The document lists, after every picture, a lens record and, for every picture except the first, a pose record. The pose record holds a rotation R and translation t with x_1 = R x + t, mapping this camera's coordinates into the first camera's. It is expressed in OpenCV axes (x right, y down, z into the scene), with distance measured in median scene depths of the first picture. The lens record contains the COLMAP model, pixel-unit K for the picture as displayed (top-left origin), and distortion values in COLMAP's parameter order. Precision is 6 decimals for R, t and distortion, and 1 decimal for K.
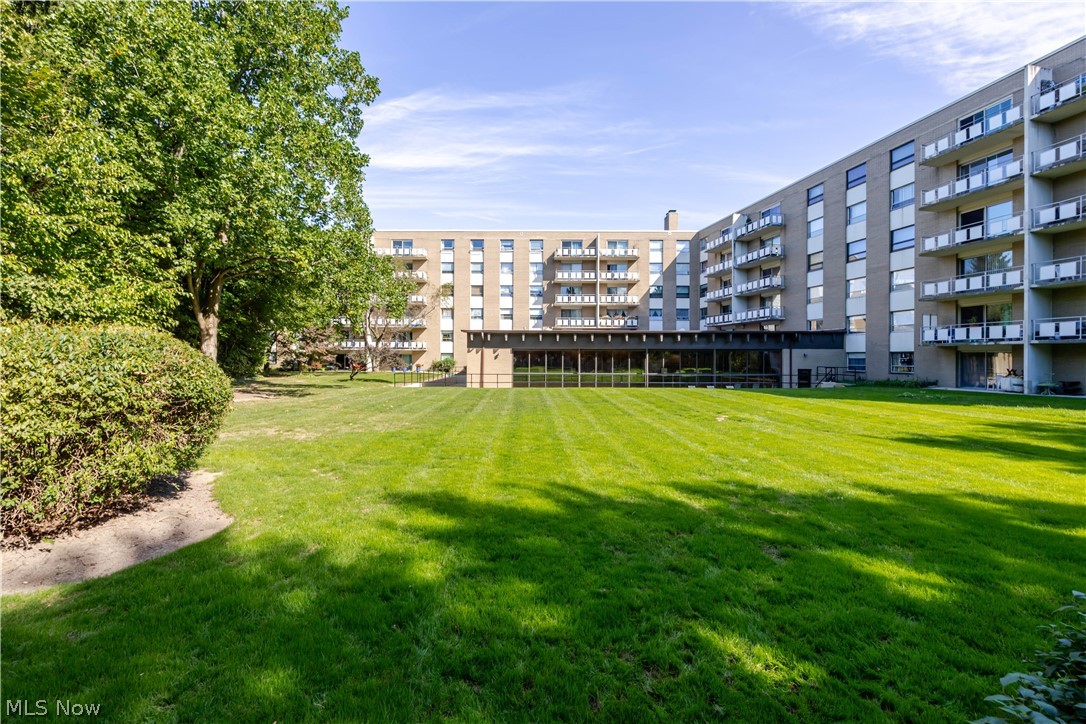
lens RADIAL K [[431.7, 0, 542.2], [0, 431.7, 360.2], [0, 0, 1]] dist [-0.001261, -0.000234]
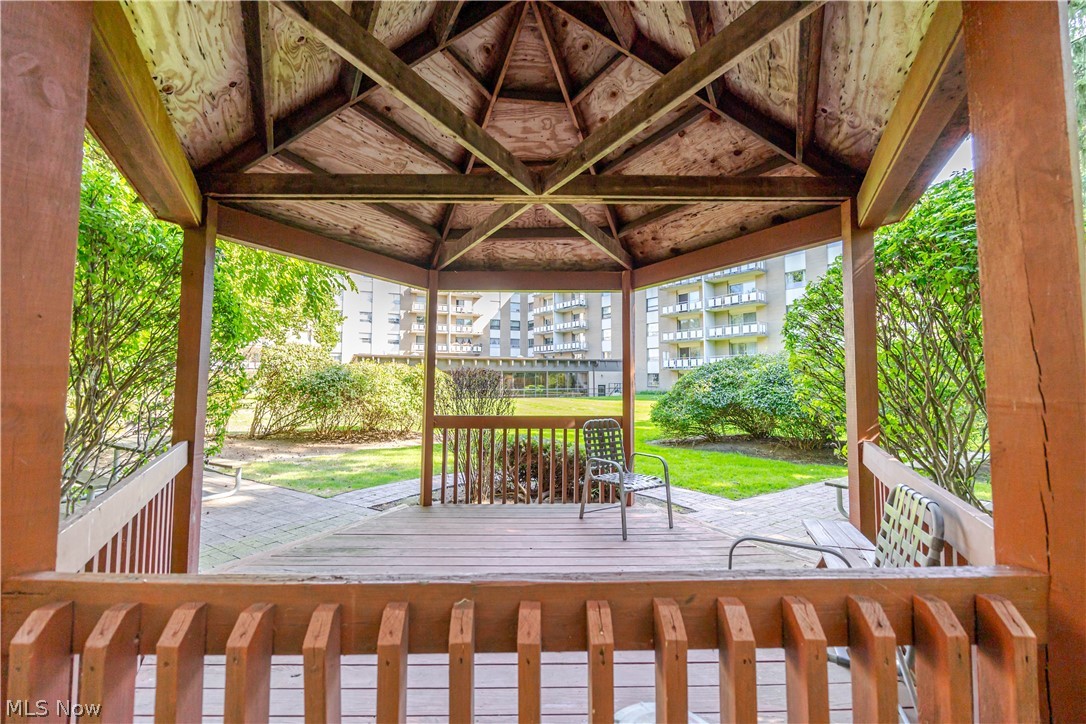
lens RADIAL K [[431.7, 0, 543.2], [0, 431.7, 358.1], [0, 0, 1]] dist [-0.001261, -0.000234]
pose [[0.906832, 0.019242, 0.421052, -0.156565], [0.004675, 0.998437, -0.055698, 0.007768], [-0.421465, 0.052477, 0.905325, -0.205371]]
